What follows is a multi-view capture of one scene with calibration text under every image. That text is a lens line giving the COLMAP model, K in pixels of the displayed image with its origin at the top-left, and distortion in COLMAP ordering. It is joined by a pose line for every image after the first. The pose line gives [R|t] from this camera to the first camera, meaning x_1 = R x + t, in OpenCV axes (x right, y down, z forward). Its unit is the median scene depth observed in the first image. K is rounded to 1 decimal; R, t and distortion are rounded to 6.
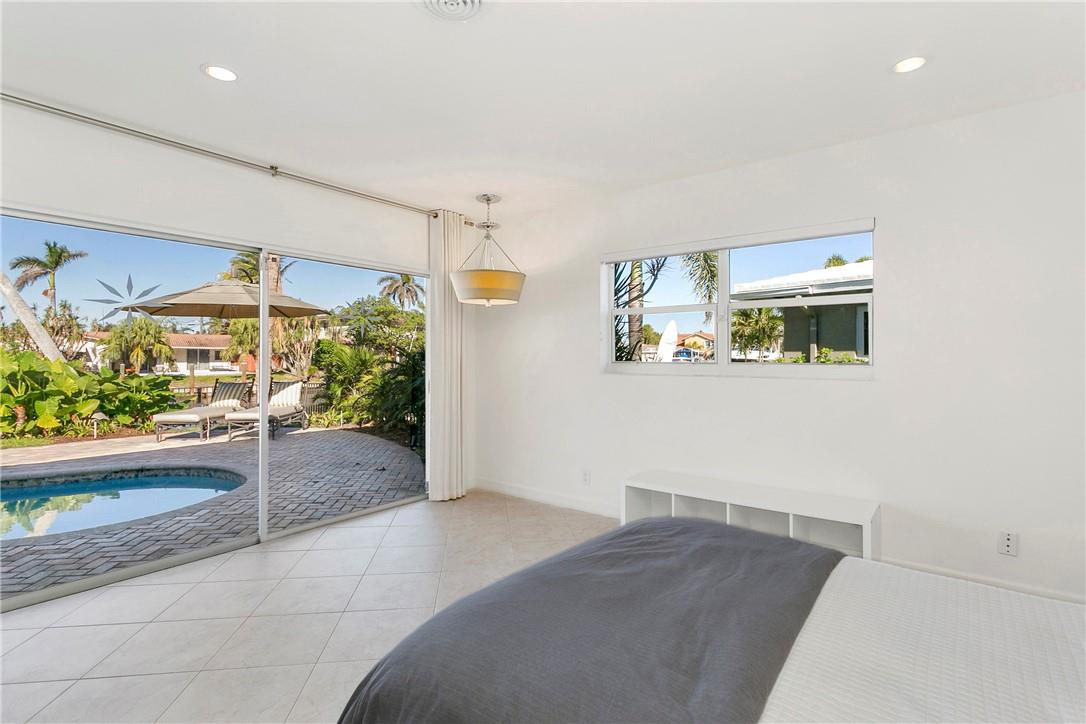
lens RADIAL K [[533.6, 0, 545.2], [0, 533.6, 360.9], [0, 0, 1]] dist [-0.069423, 0.035515]
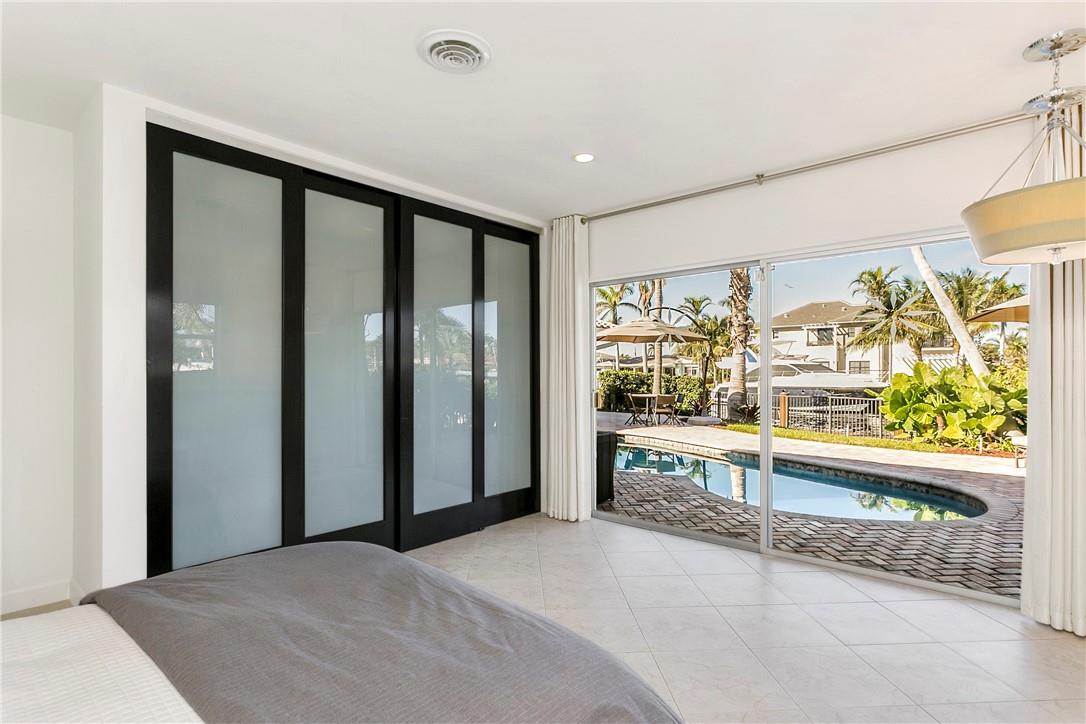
lens RADIAL K [[546.7, 0, 569.1], [0, 546.7, 373.5], [0, 0, 1]] dist [0.025495, -0.000055]
pose [[-0.033027, 0.002259, -0.999452, 0.421113], [-0.009663, 0.999950, 0.002579, 0.004043], [0.999408, 0.009743, -0.033003, 0.533352]]
